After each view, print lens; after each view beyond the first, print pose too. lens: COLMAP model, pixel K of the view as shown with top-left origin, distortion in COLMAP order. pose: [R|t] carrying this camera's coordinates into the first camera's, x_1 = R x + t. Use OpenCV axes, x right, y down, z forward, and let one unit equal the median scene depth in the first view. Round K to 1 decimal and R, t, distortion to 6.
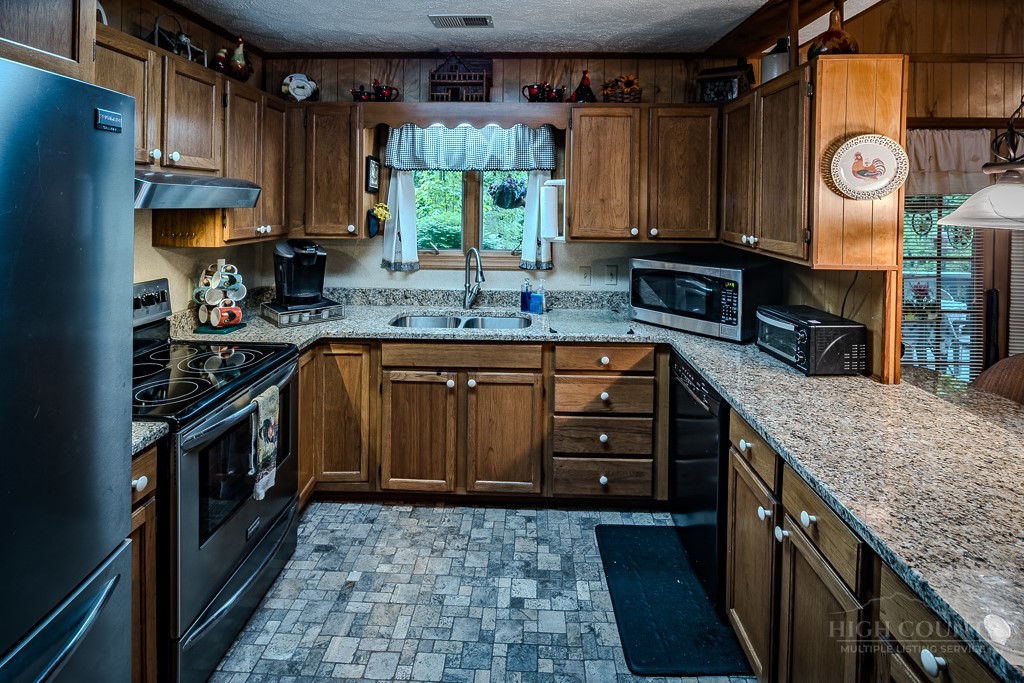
lens RADIAL K [[510.3, 0, 513.7], [0, 510.3, 204.5], [0, 0, 1]] dist [0.000358, -0.001276]
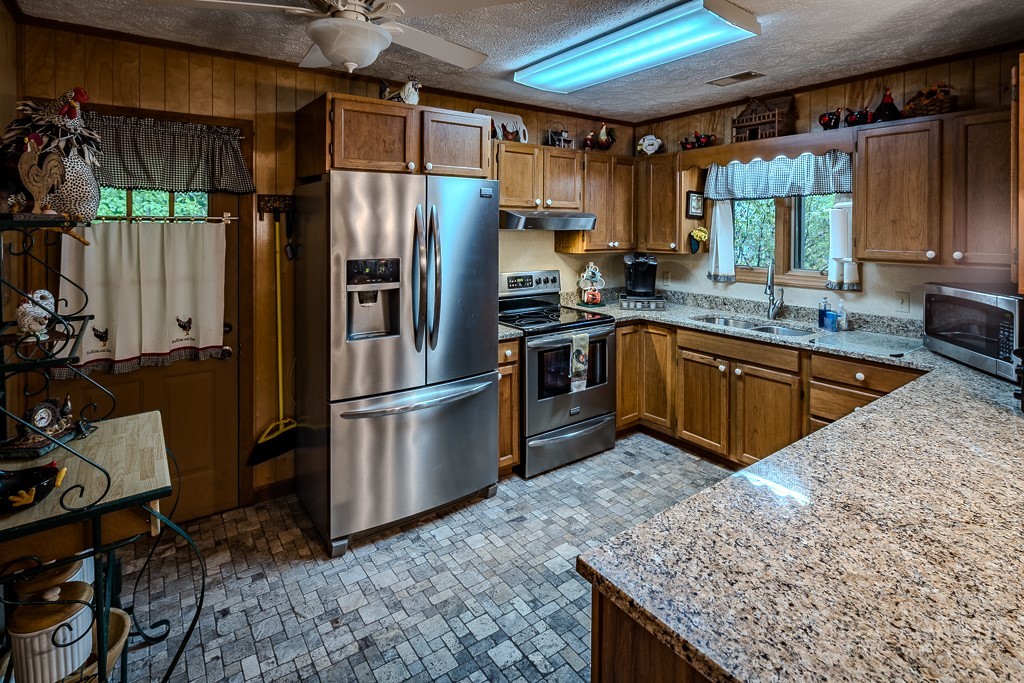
lens RADIAL K [[503.5, 0, 516.2], [0, 503.5, 229.9], [0, 0, 1]] dist [0.000296, -0.000124]
pose [[0.612996, -0.005793, -0.790065, 0.536052], [0.001482, 0.999980, -0.006183, 0.014009], [0.790084, 0.002620, 0.612993, -0.164772]]
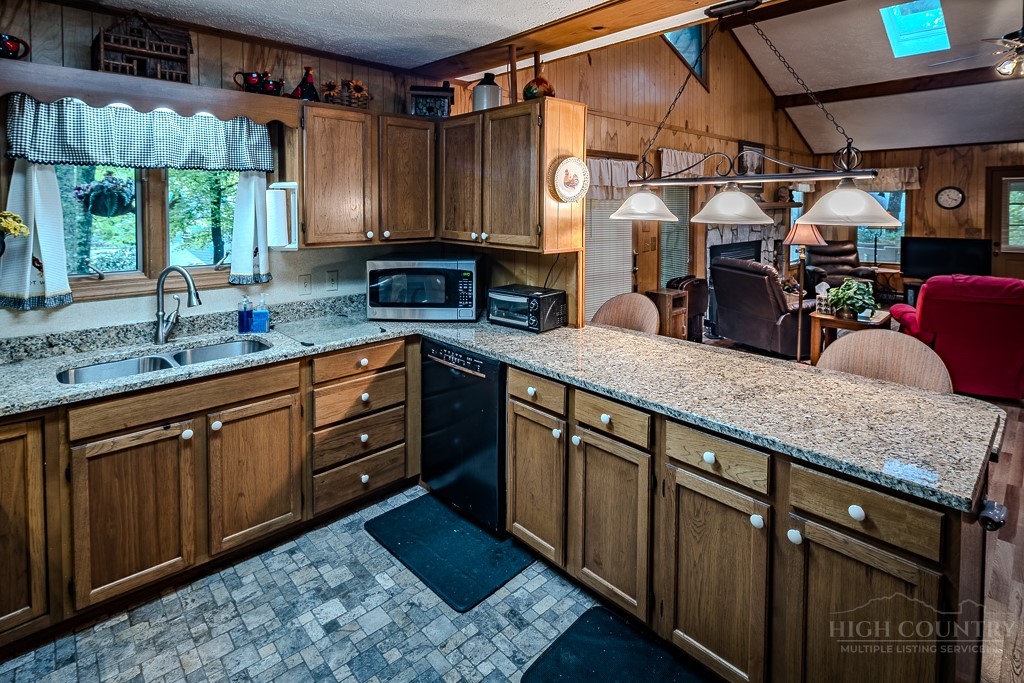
lens RADIAL K [[511.1, 0, 515.4], [0, 511.1, 220.6], [0, 0, 1]] dist [-0.001992, -0.002592]
pose [[0.705061, -0.029790, 0.708521, -0.308603], [0.012030, 0.999476, 0.030052, -0.002925], [-0.709045, -0.012665, 0.705050, 0.070263]]
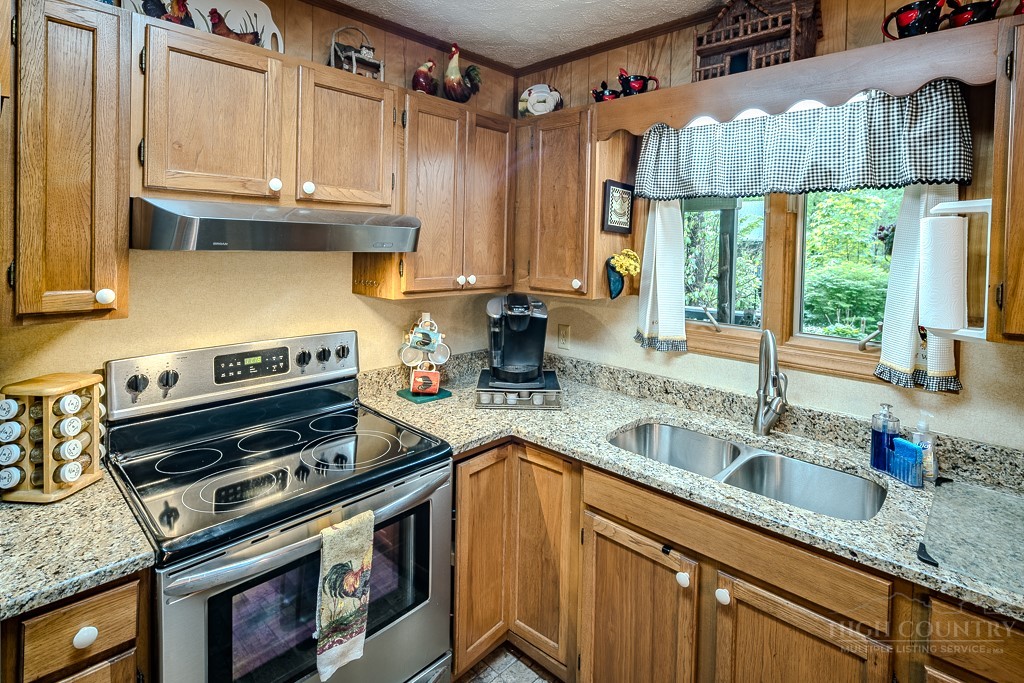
lens RADIAL K [[512.5, 0, 513.9], [0, 512.5, 252.7], [0, 0, 1]] dist [0.000776, -0.000932]
pose [[0.750746, 0.016080, -0.660395, 0.094610], [-0.014145, 0.999866, 0.008265, -0.001085], [0.660439, 0.003136, 0.750873, 0.452059]]
